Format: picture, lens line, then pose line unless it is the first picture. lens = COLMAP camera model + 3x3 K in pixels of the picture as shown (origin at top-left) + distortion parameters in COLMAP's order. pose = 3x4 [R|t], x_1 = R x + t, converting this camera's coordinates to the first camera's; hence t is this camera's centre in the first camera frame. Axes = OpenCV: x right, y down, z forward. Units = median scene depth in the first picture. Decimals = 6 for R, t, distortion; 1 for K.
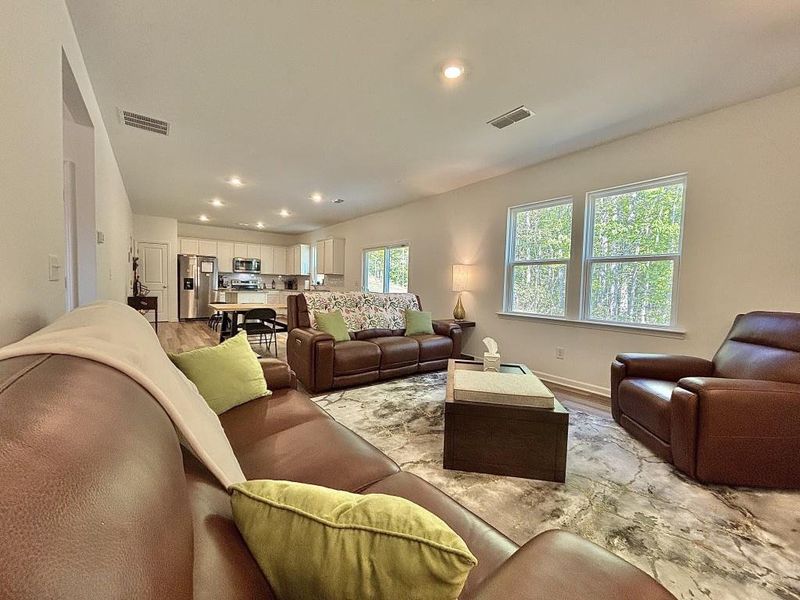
lens RADIAL K [[323.8, 0, 399.3], [0, 323.8, 299.7], [0, 0, 1]] dist [-0.002358, 0.001682]
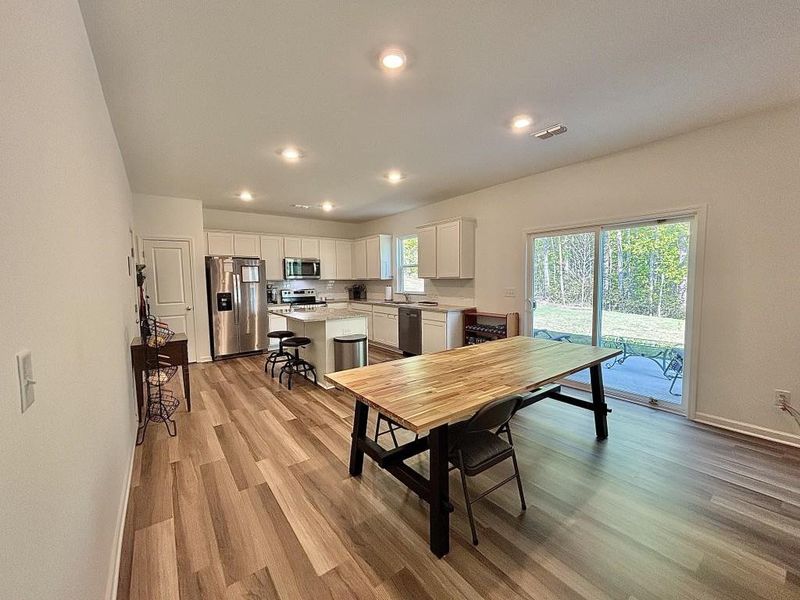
lens RADIAL K [[323.8, 0, 402.0], [0, 323.8, 298.0], [0, 0, 1]] dist [-0.002358, 0.001682]
pose [[0.999102, -0.042170, -0.004213, -0.300029], [0.042227, 0.999000, 0.014714, -0.052061], [0.003588, -0.014878, 0.999883, 0.363648]]
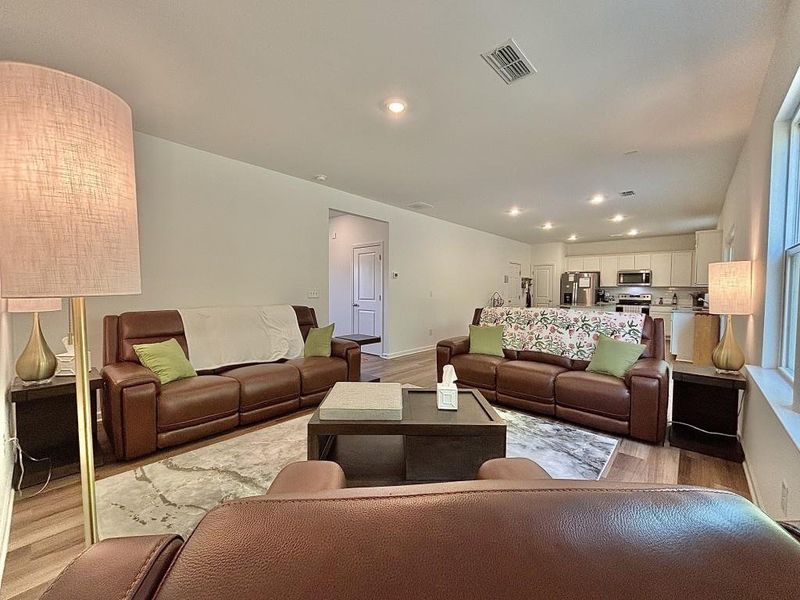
lens RADIAL K [[323.8, 0, 401.3], [0, 323.8, 298.6], [0, 0, 1]] dist [-0.002358, 0.001682]
pose [[0.160564, 0.004844, -0.987014, 0.369432], [-0.049438, 0.998772, -0.003141, -0.015433], [0.985787, 0.049300, 0.160607, 0.254084]]
